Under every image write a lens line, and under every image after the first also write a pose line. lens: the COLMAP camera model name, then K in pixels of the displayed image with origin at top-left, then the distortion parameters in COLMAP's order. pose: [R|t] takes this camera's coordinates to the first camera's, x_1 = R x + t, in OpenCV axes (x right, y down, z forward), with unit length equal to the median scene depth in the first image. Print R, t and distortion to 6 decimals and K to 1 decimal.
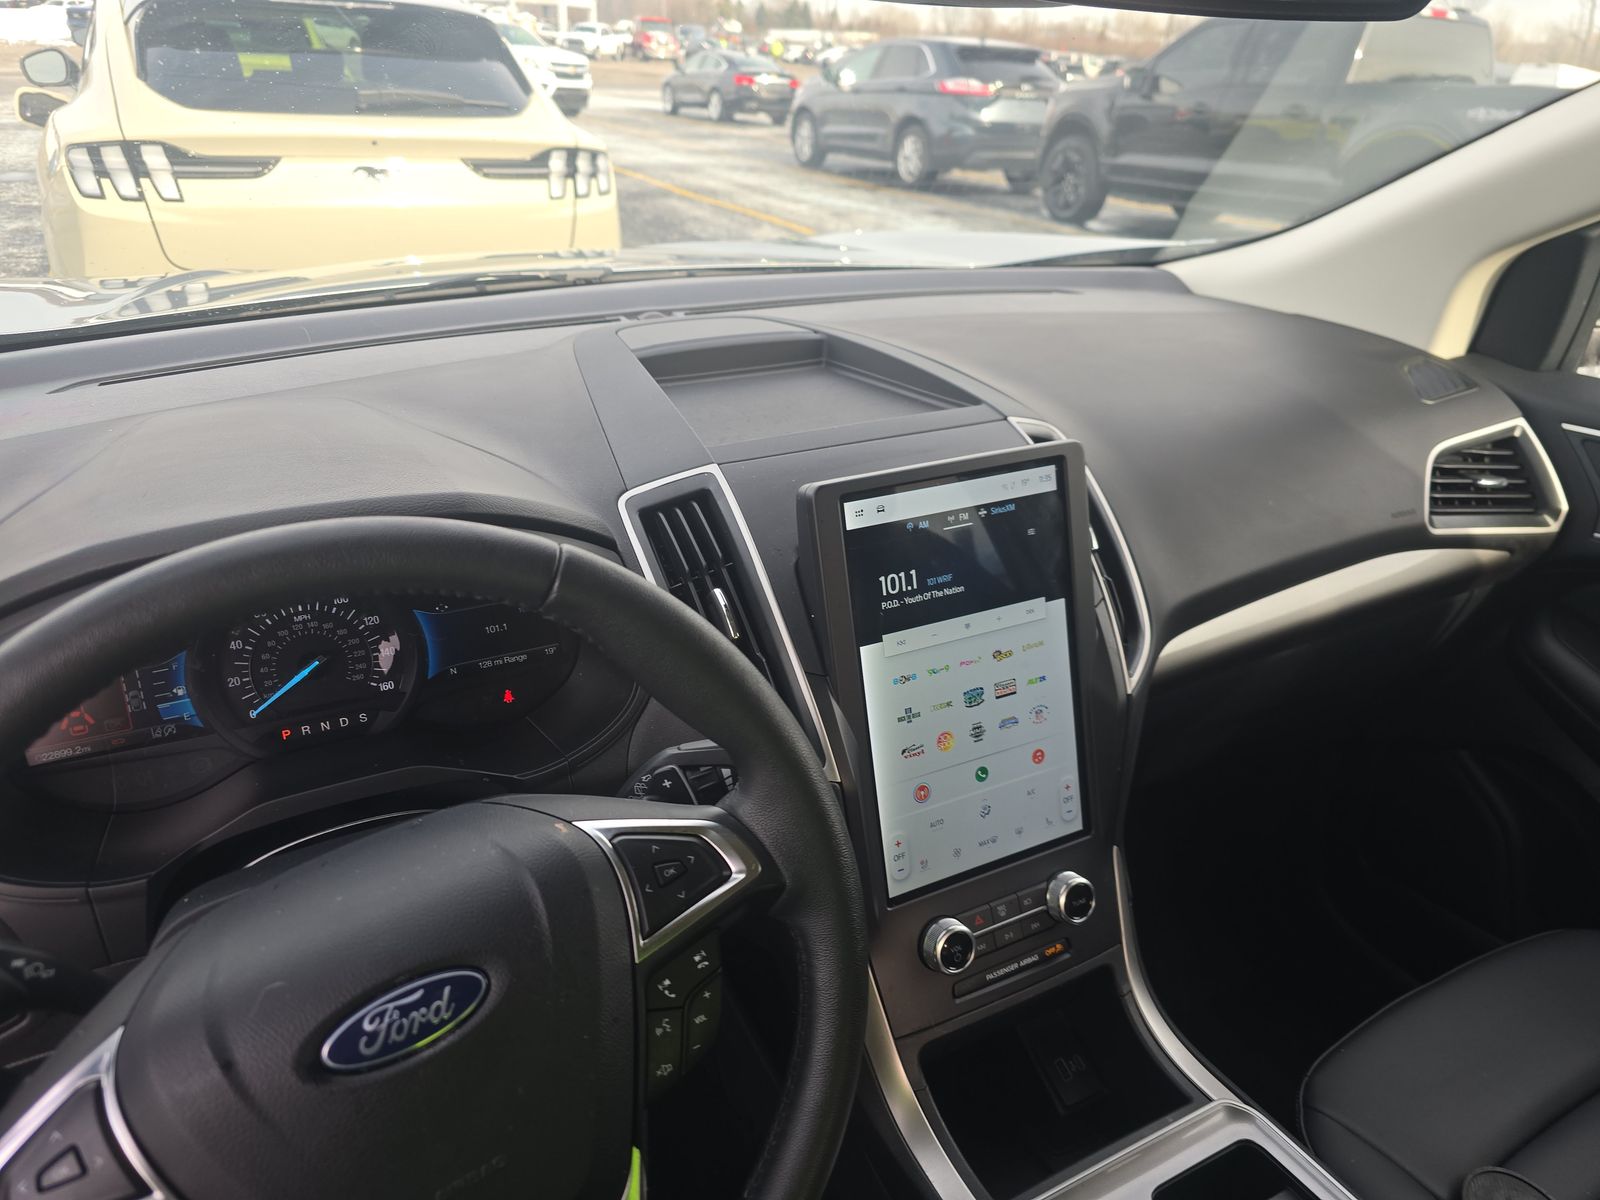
lens RADIAL K [[1127.1, 0, 790.2], [0, 1127.1, 610.8], [0, 0, 1]] dist [0.103111, -0.134487]
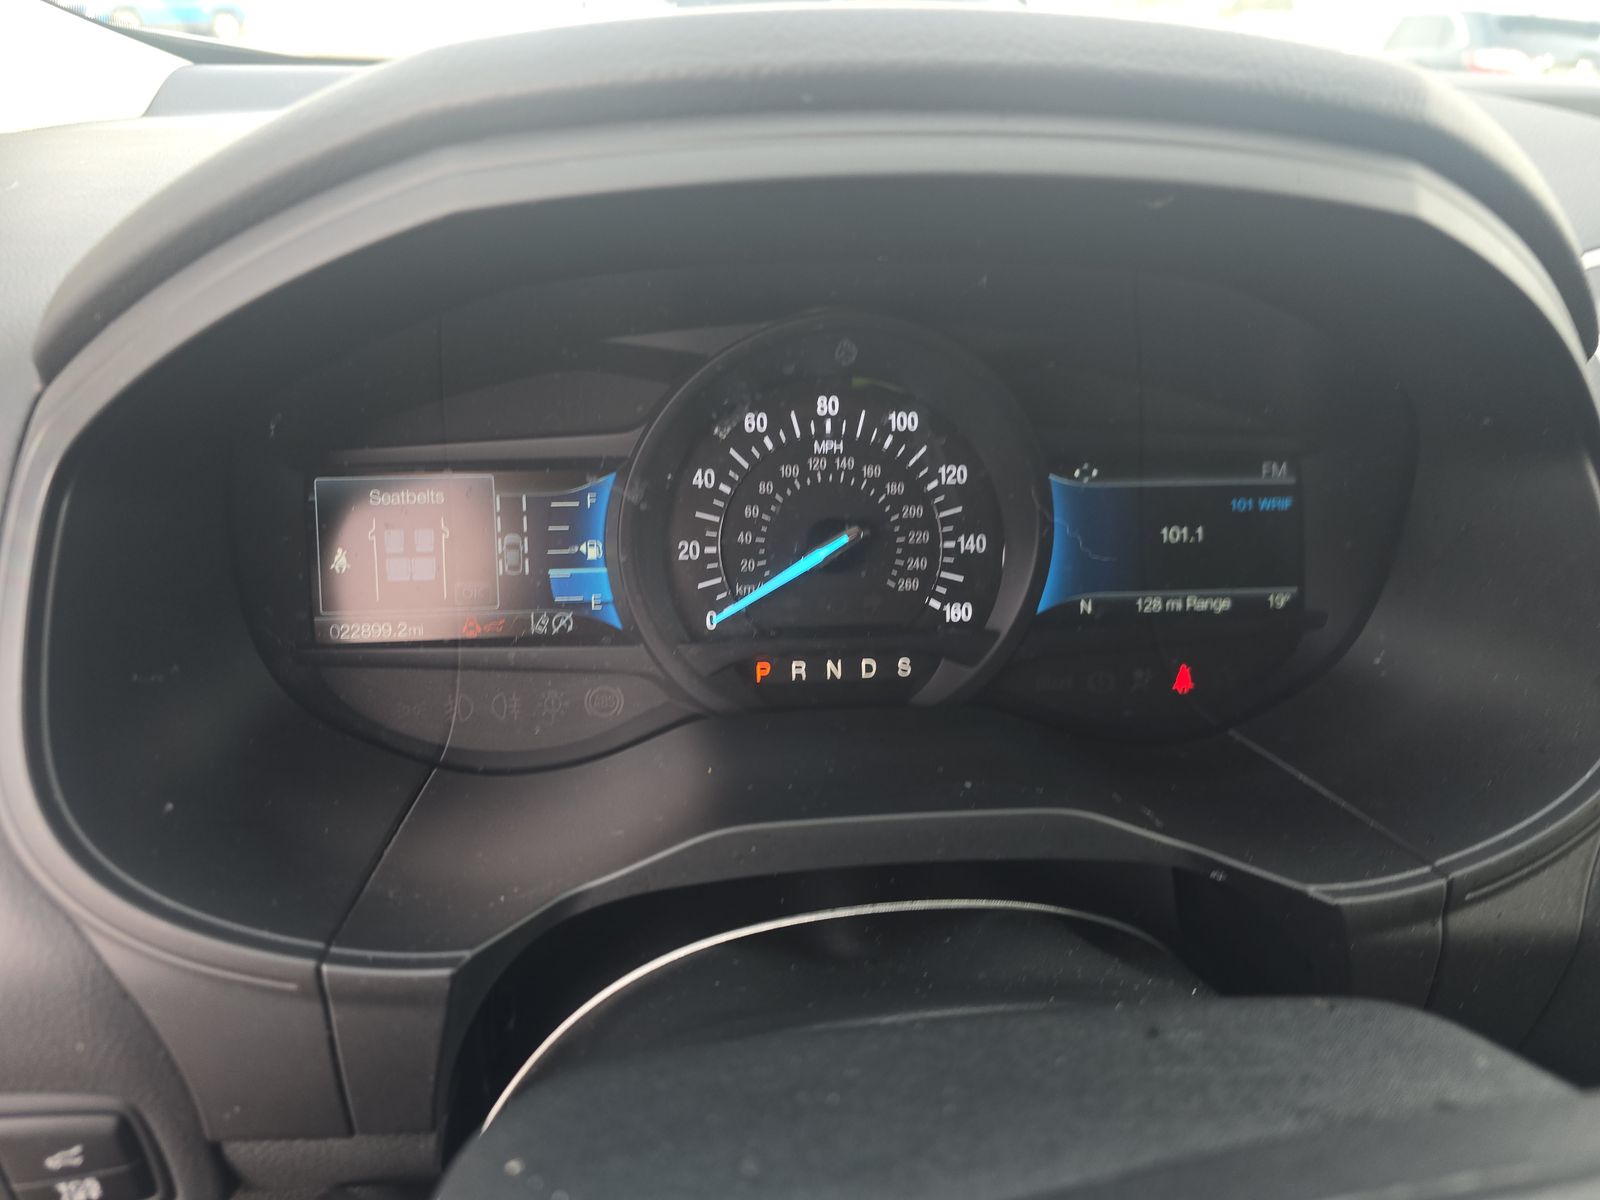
lens RADIAL K [[1127.1, 0, 790.2], [0, 1127.1, 610.8], [0, 0, 1]] dist [0.103111, -0.134487]
pose [[0.938184, 0.171686, -0.300558, -0.286961], [-0.166415, 0.985106, 0.043257, 0.058541], [0.303508, 0.009435, 0.952782, 0.536097]]
